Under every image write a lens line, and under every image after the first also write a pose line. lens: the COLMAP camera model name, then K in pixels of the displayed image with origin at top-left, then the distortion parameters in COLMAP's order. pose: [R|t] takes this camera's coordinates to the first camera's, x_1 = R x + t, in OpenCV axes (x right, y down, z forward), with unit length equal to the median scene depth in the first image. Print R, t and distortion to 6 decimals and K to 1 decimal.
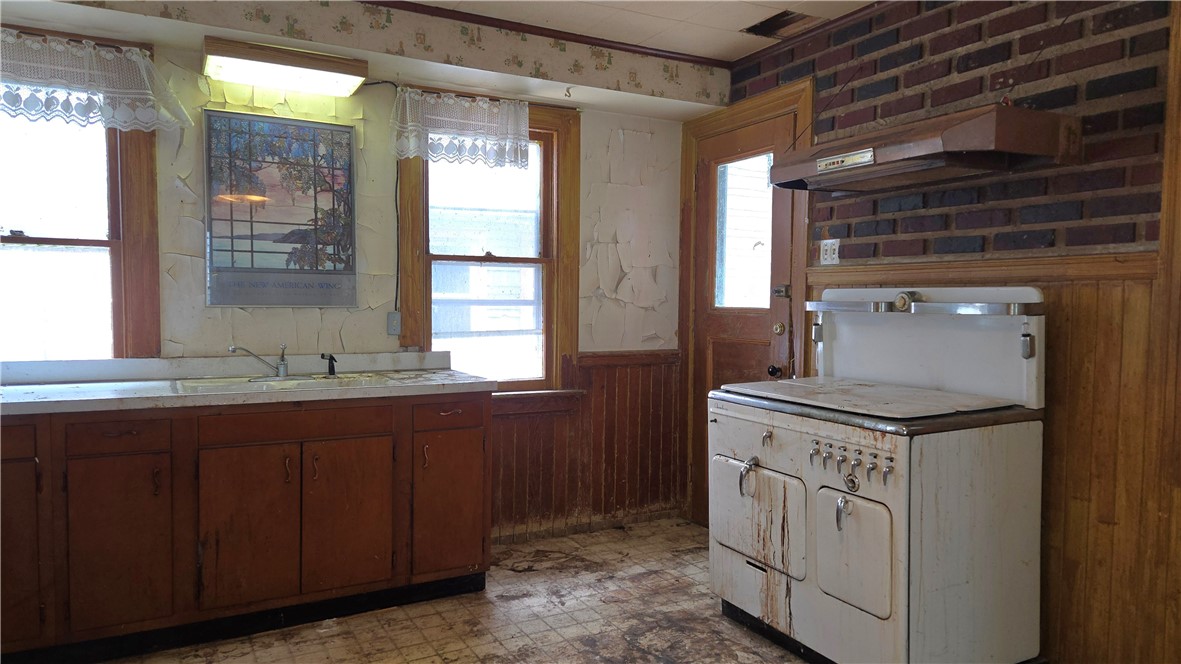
lens RADIAL K [[769.1, 0, 589.2], [0, 769.1, 333.8], [0, 0, 1]] dist [0.036312, -0.011810]
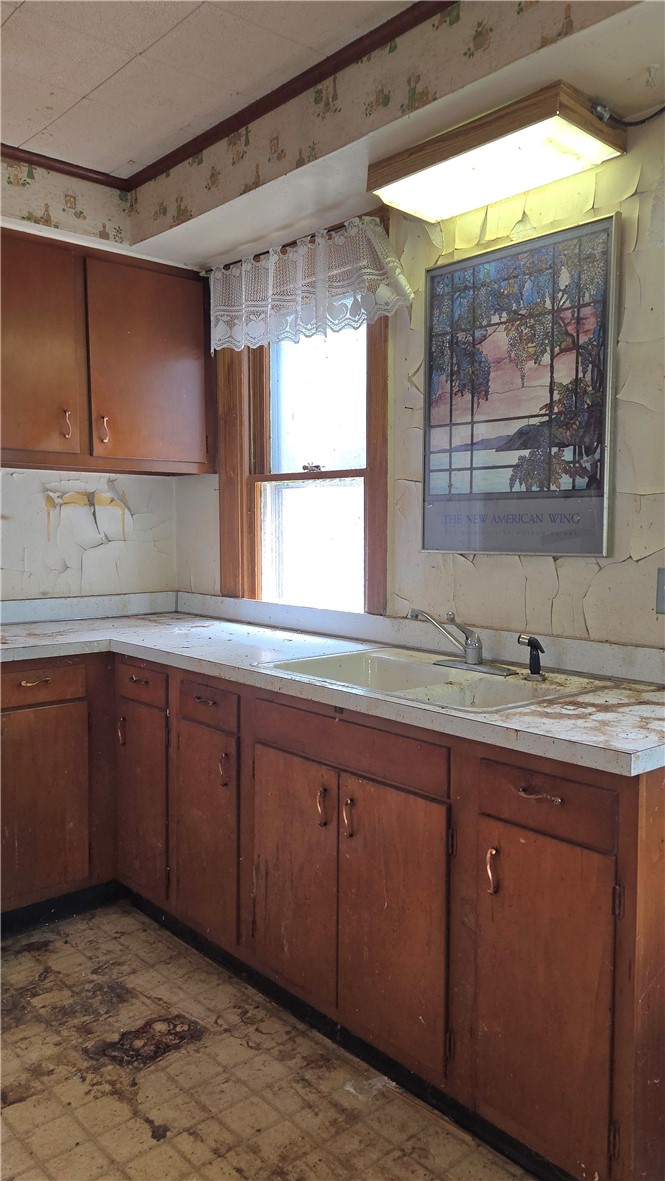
lens RADIAL K [[892.5, 0, 332.3], [0, 892.5, 584.1], [0, 0, 1]] dist [0.069034, -0.006082]
pose [[0.222086, 0.057638, -0.973322, 0.280687], [-0.039244, 0.997971, 0.050143, -0.040692], [0.974237, 0.027061, 0.223897, 0.702241]]
